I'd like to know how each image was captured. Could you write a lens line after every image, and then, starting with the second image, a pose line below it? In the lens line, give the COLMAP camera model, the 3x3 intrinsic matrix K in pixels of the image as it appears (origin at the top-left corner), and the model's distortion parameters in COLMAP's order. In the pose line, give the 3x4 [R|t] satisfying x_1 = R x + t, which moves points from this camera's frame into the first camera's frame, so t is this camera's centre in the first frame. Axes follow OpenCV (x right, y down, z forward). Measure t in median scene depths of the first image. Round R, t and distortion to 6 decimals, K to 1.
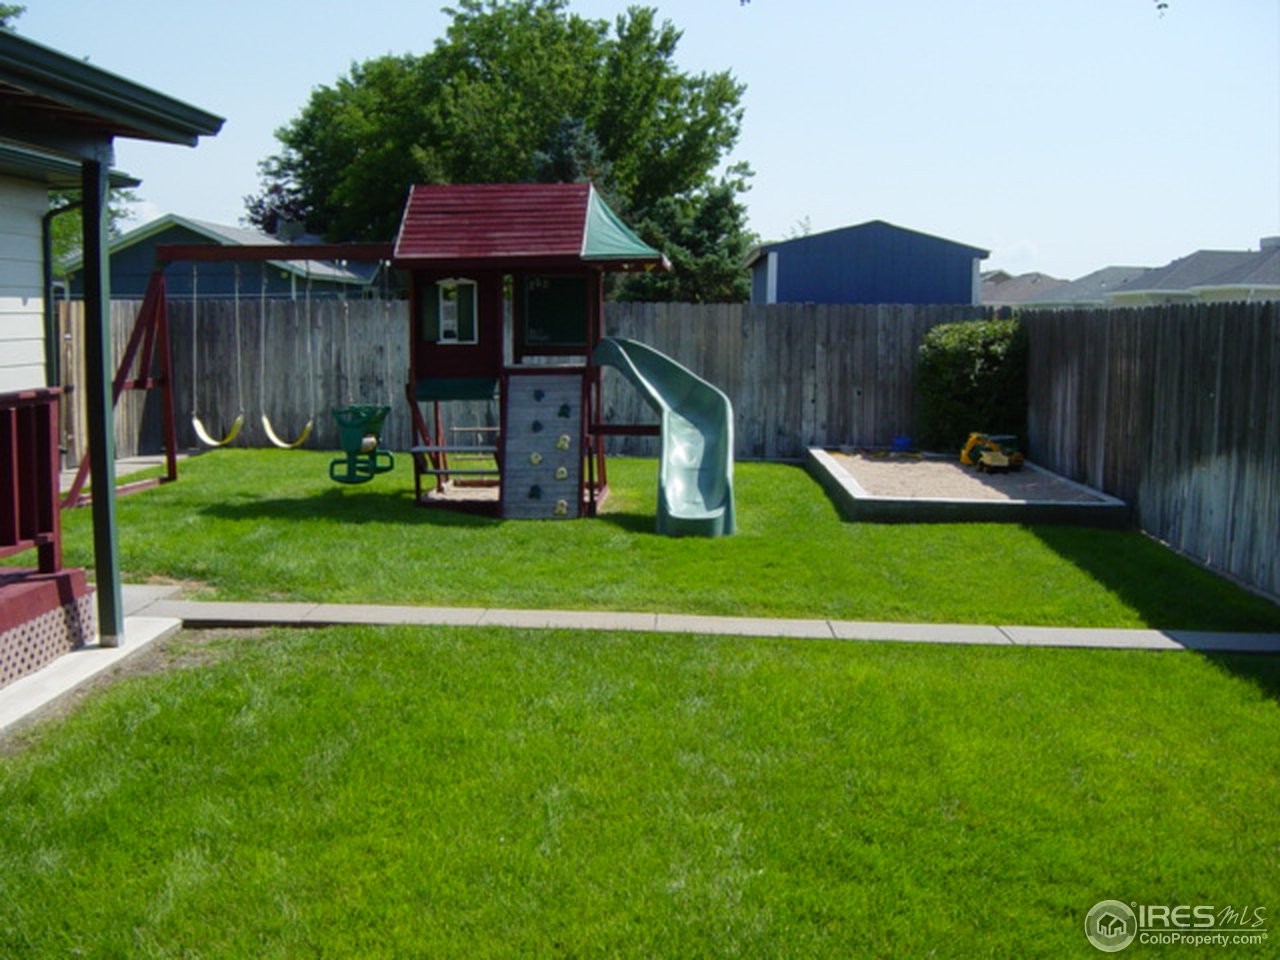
lens RADIAL K [[1463.2, 0, 621.5], [0, 1463.2, 522.9], [0, 0, 1]] dist [-0.173605, 0.089519]
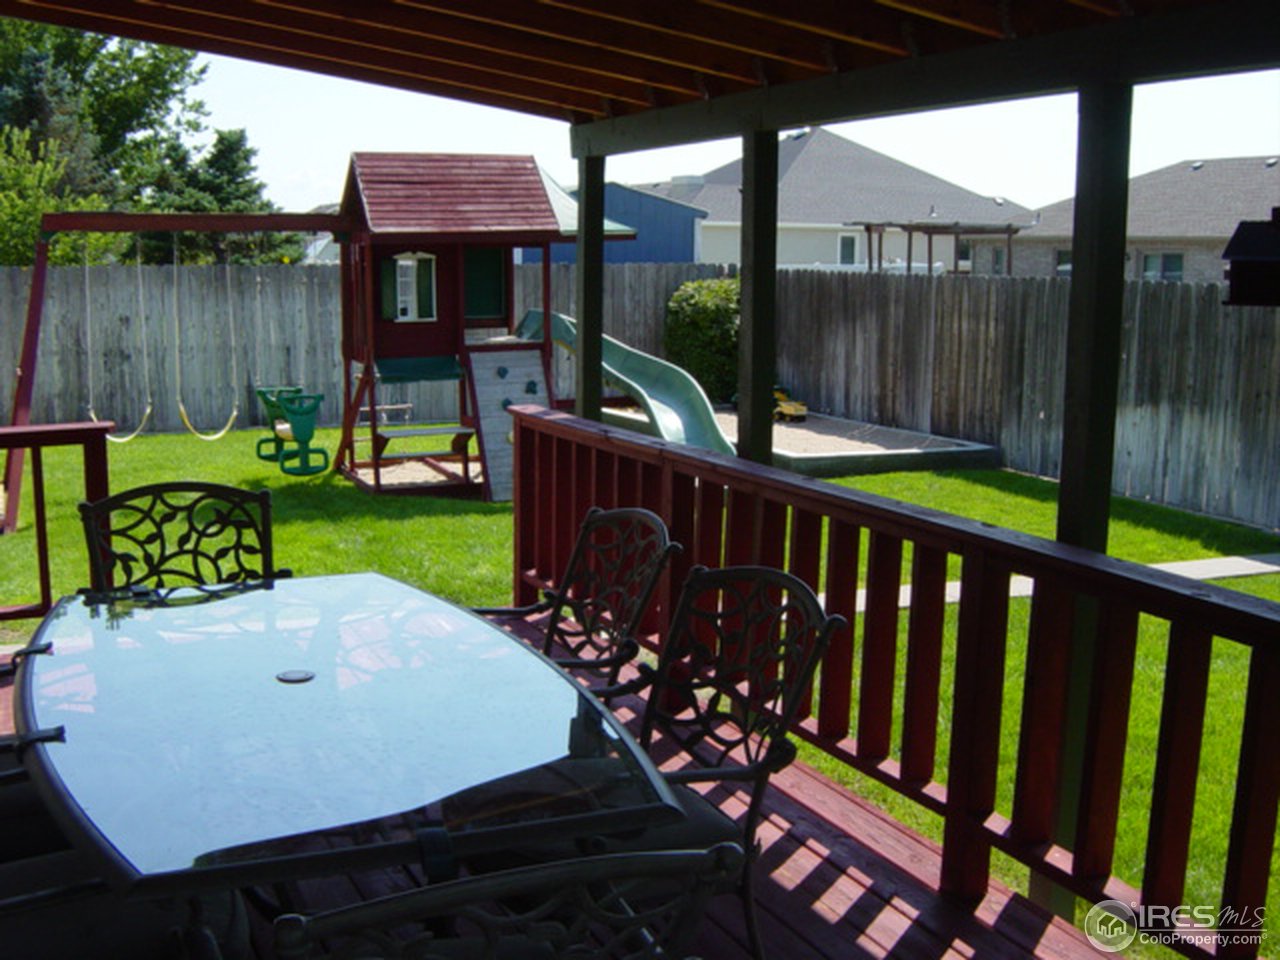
lens RADIAL K [[1463.2, 0, 621.5], [0, 1463.2, 522.9], [0, 0, 1]] dist [-0.173605, 0.089519]
pose [[0.889542, -0.084534, 0.448964, -0.405810], [0.062943, 0.996037, 0.062829, -0.040623], [-0.452496, -0.027630, 0.891338, 0.084381]]
